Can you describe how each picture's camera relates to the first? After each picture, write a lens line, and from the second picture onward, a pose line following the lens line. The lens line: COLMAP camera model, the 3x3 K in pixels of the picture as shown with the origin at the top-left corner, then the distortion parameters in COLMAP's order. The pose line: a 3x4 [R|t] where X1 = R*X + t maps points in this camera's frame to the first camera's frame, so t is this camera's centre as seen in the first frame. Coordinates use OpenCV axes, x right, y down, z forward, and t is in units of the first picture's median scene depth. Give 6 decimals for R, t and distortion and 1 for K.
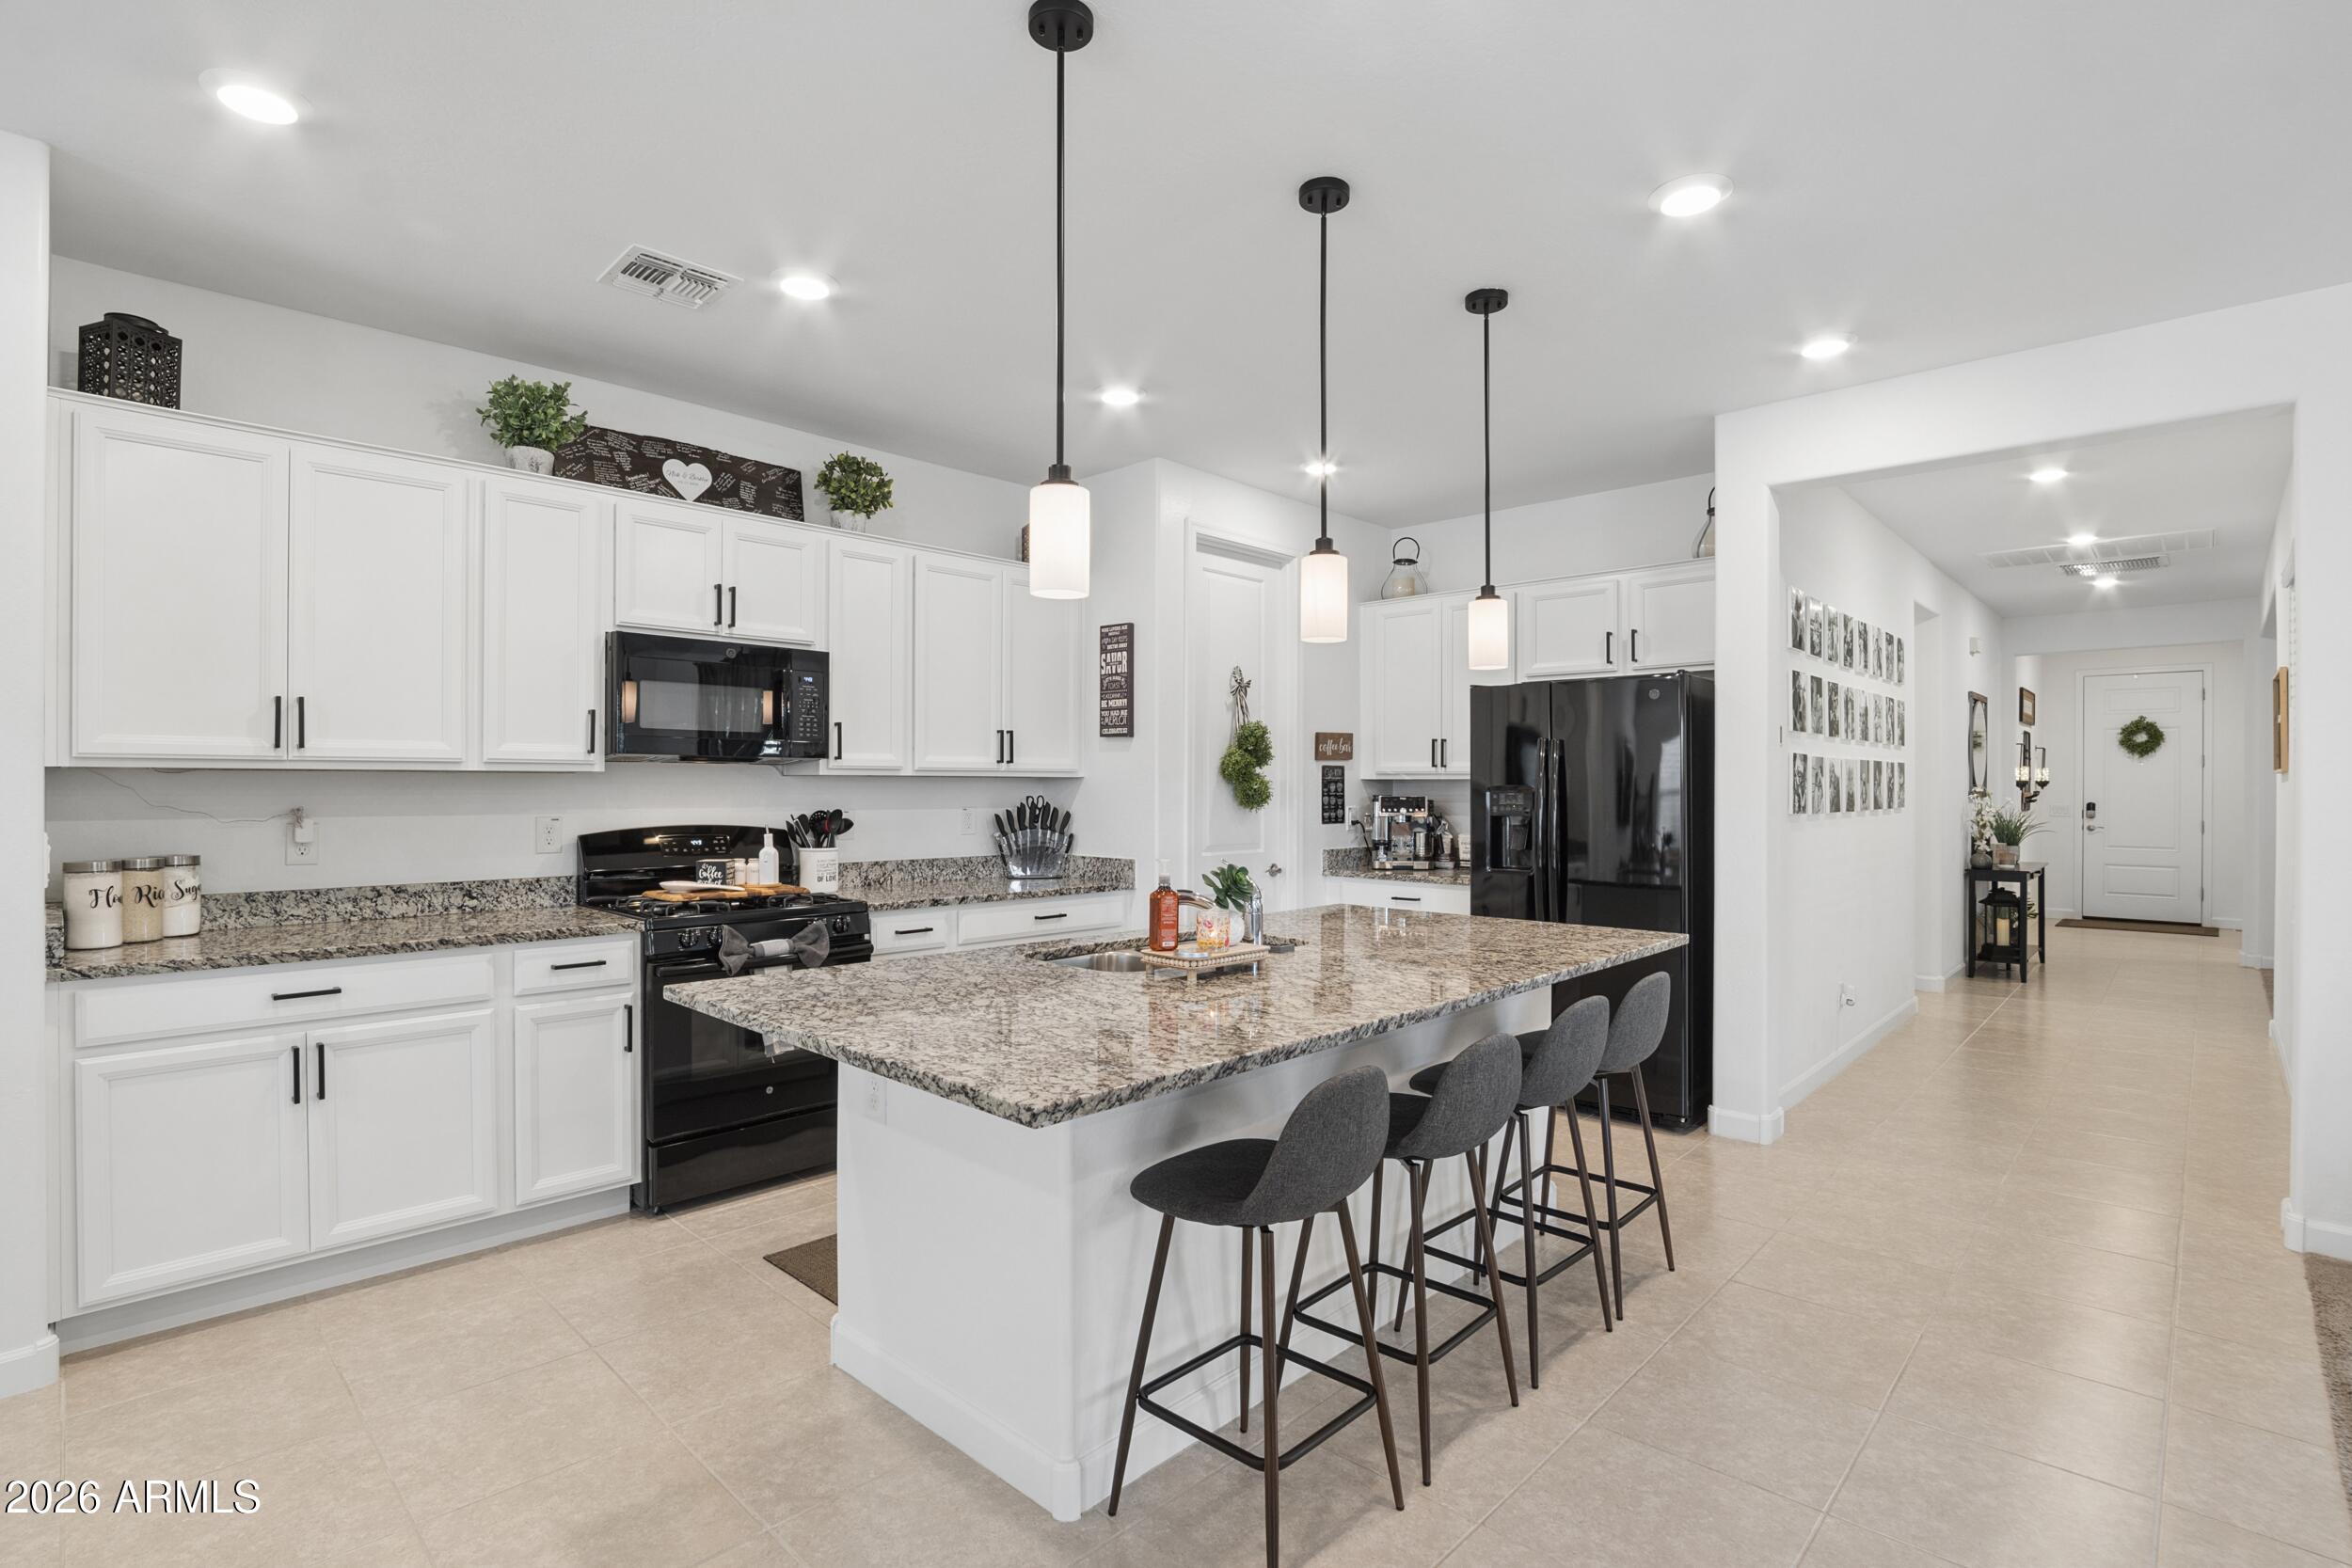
lens RADIAL K [[1105.7, 0, 1176.5], [0, 1105.7, 785.3], [0, 0, 1]] dist [-0.037779, 0.007235]
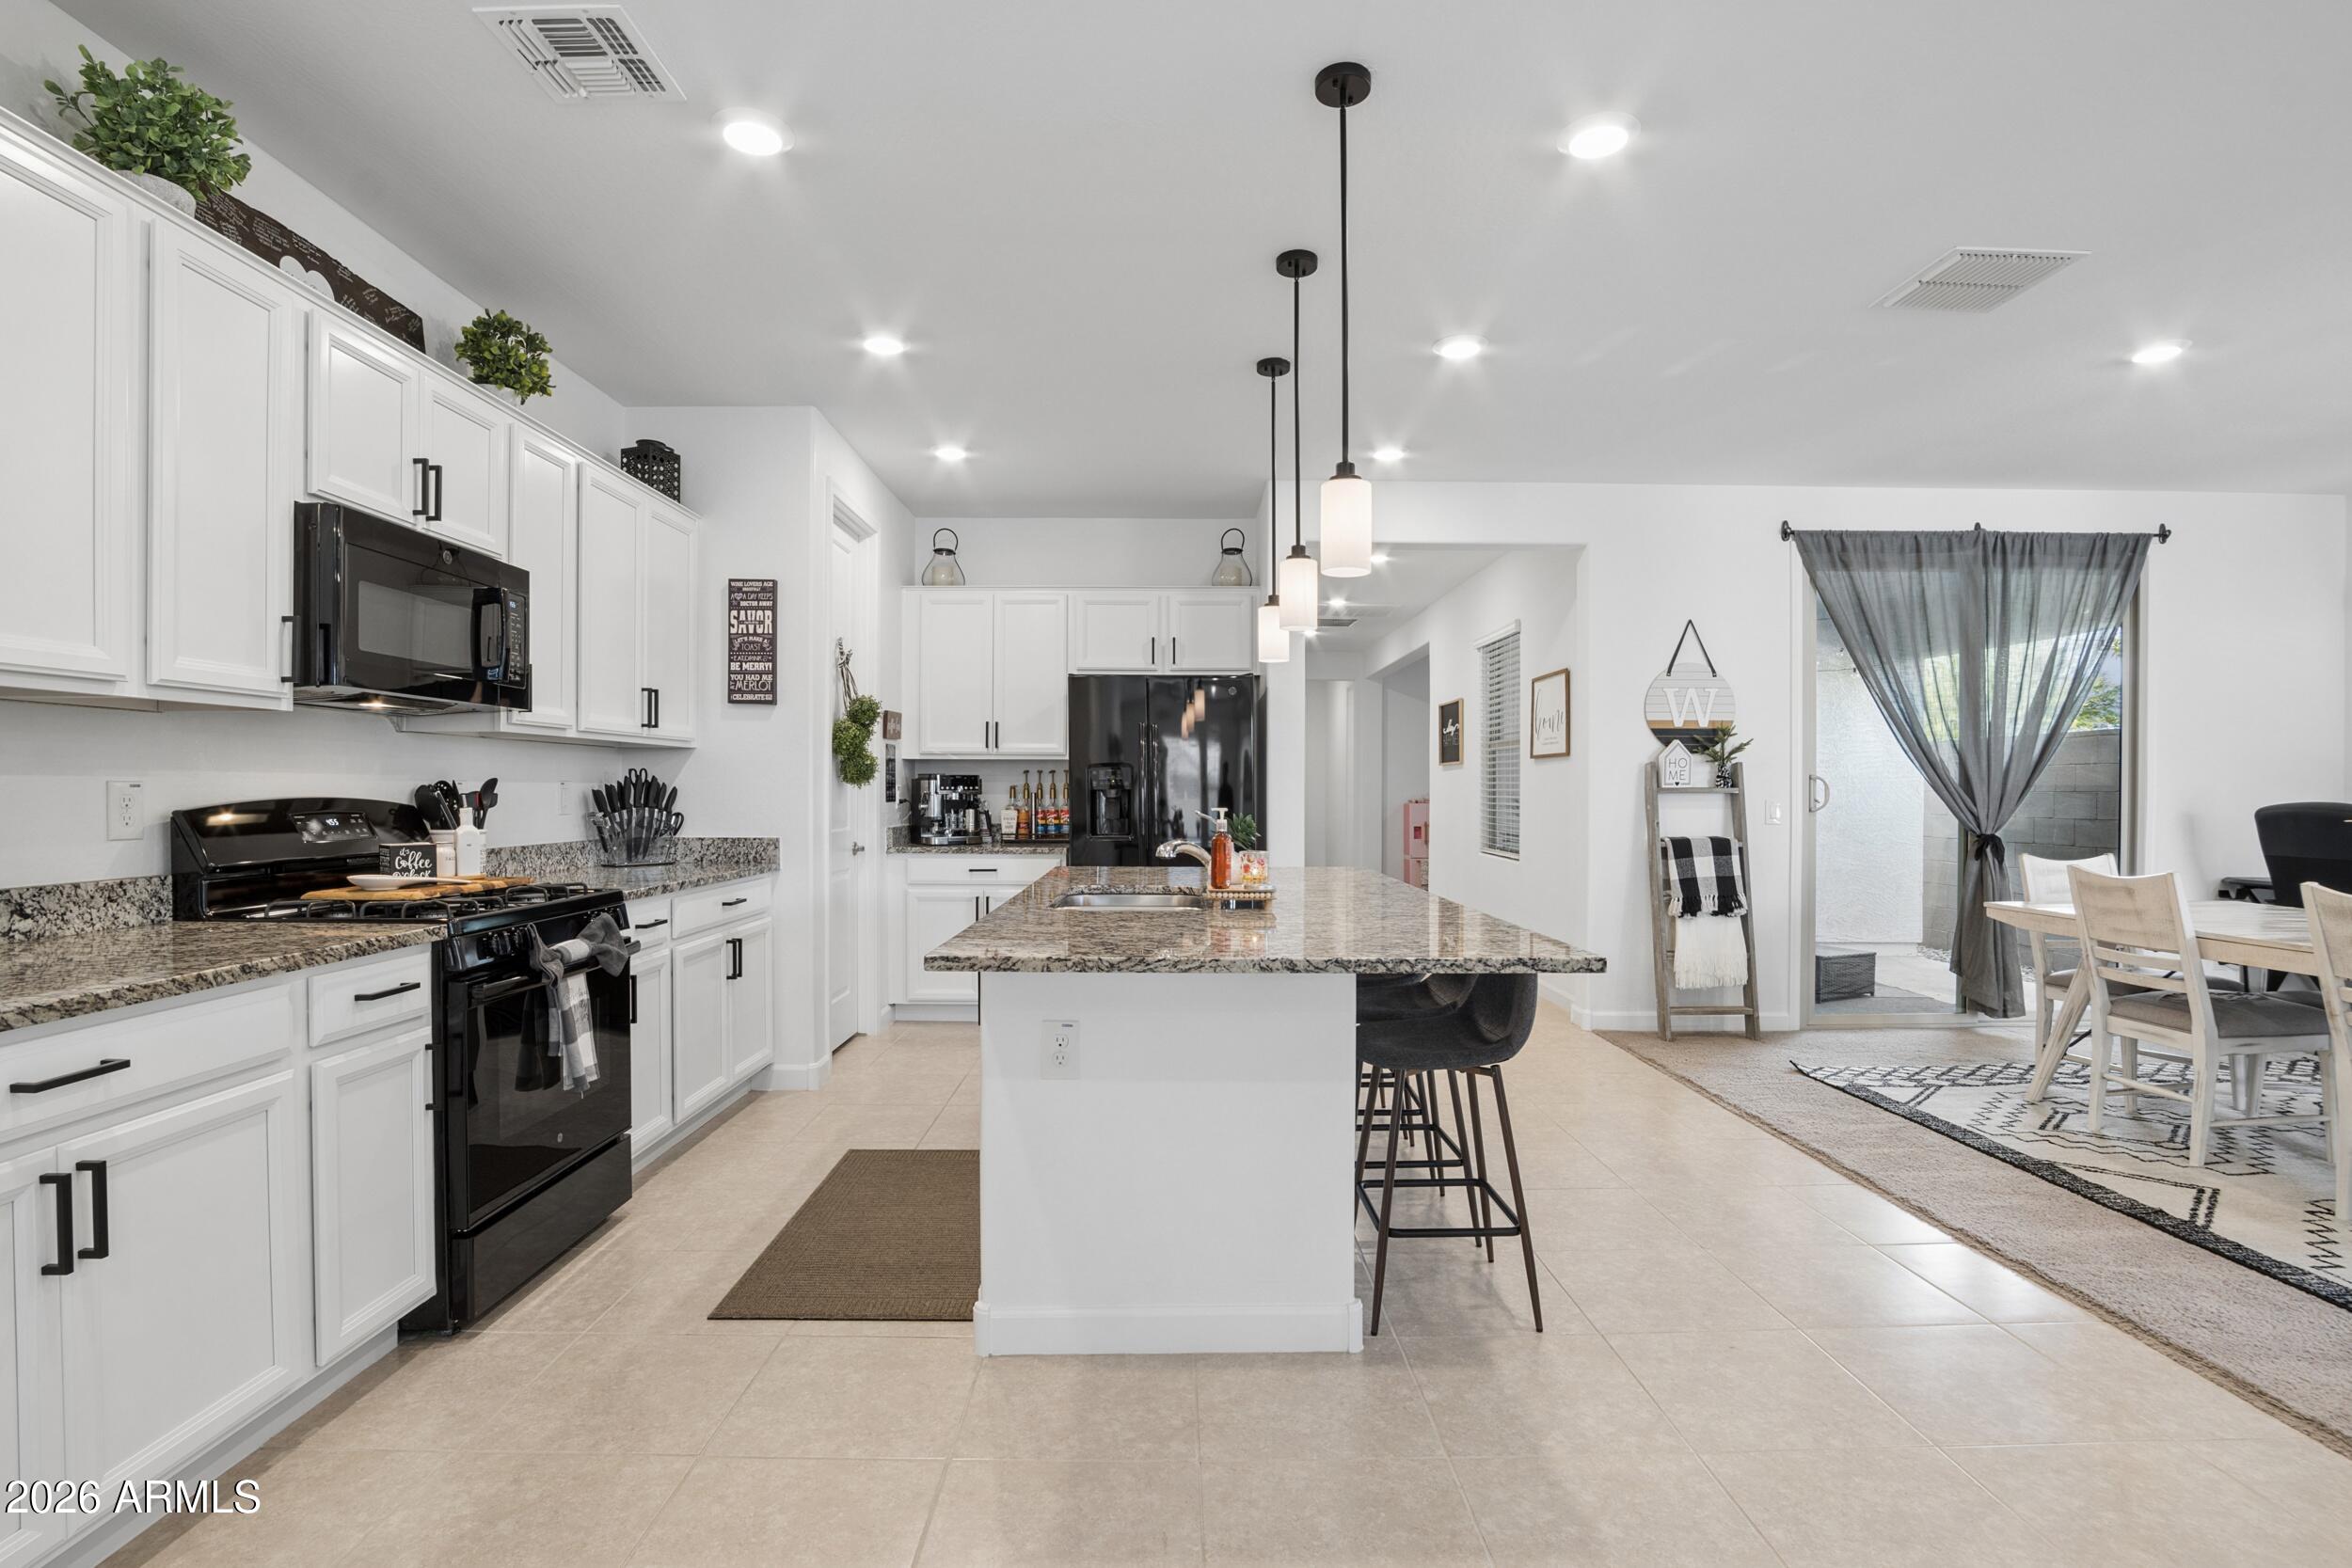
lens RADIAL K [[1105.7, 0, 1168.5], [0, 1105.7, 797.4], [0, 0, 1]] dist [-0.037779, 0.007235]
pose [[0.718087, -0.005360, 0.695933, -0.409837], [-0.001925, 0.999951, 0.009688, 0.022184], [-0.695951, -0.008297, 0.718041, 0.109491]]
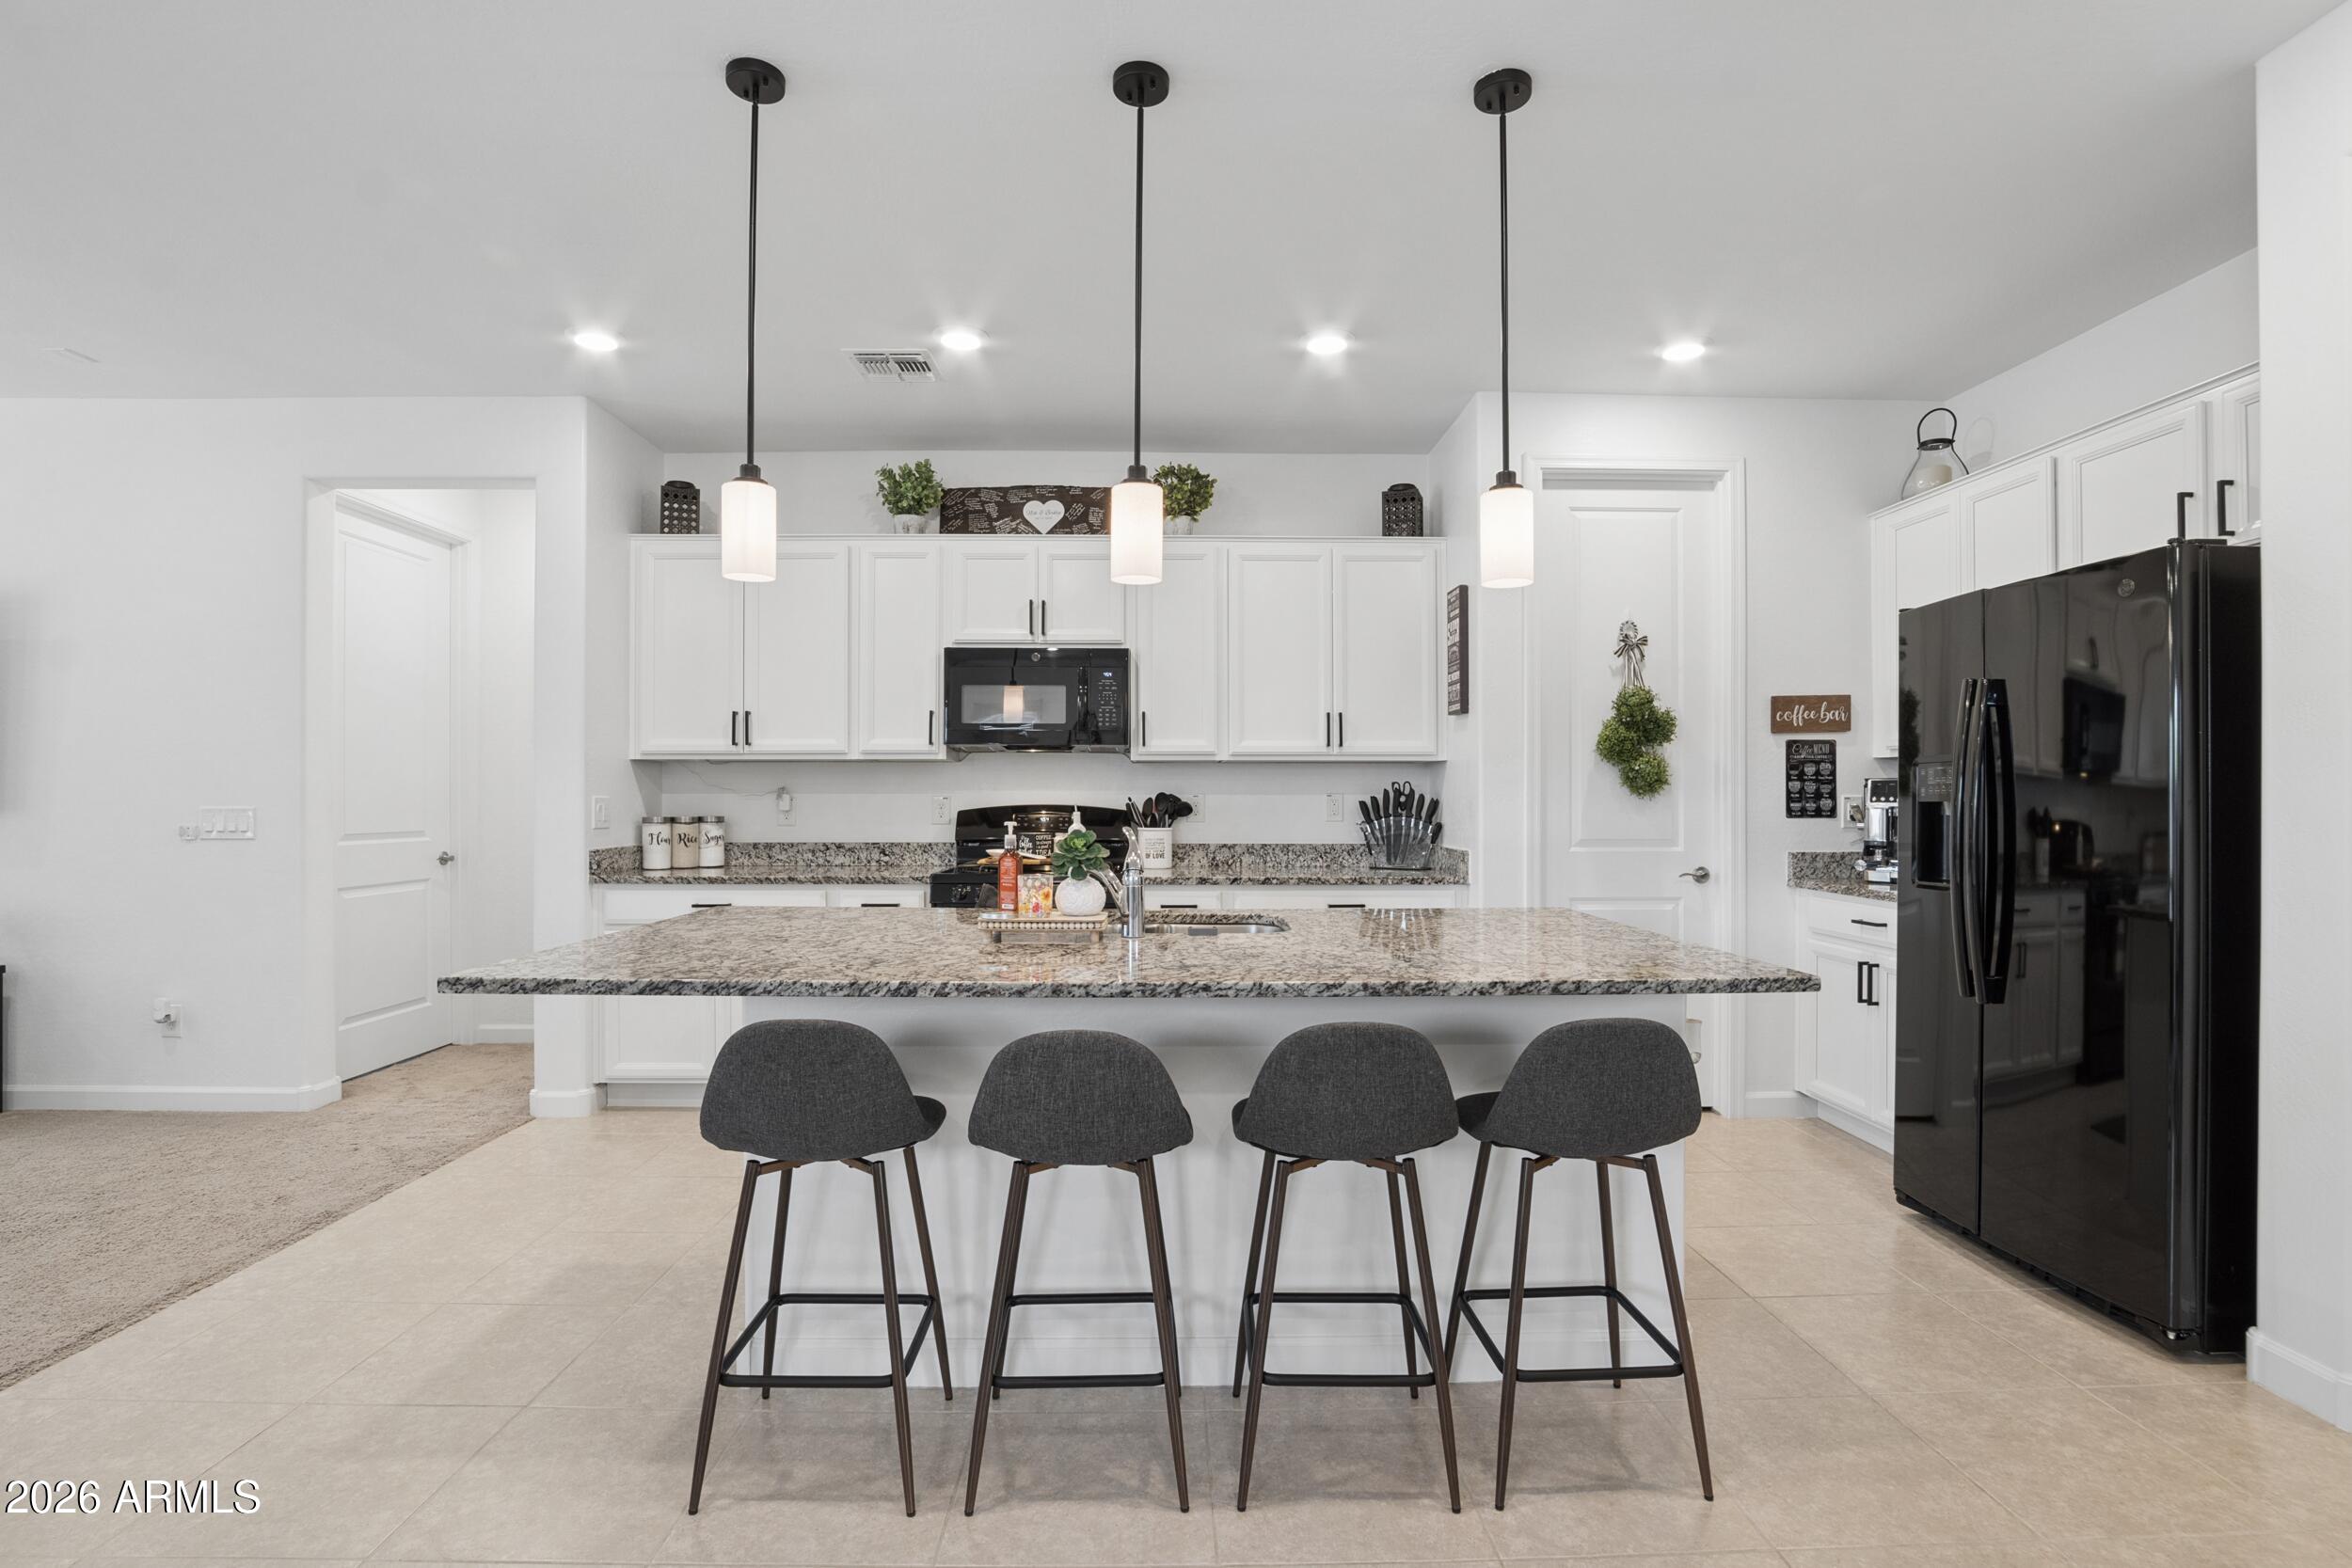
lens RADIAL K [[1105.7, 0, 1168.3], [0, 1105.7, 790.8], [0, 0, 1]] dist [-0.037779, 0.007235]
pose [[0.705007, -0.005179, -0.709181, 0.387328], [0.001248, 0.999981, -0.006061, 0.022035], [0.709199, 0.003388, 0.705000, 0.193060]]
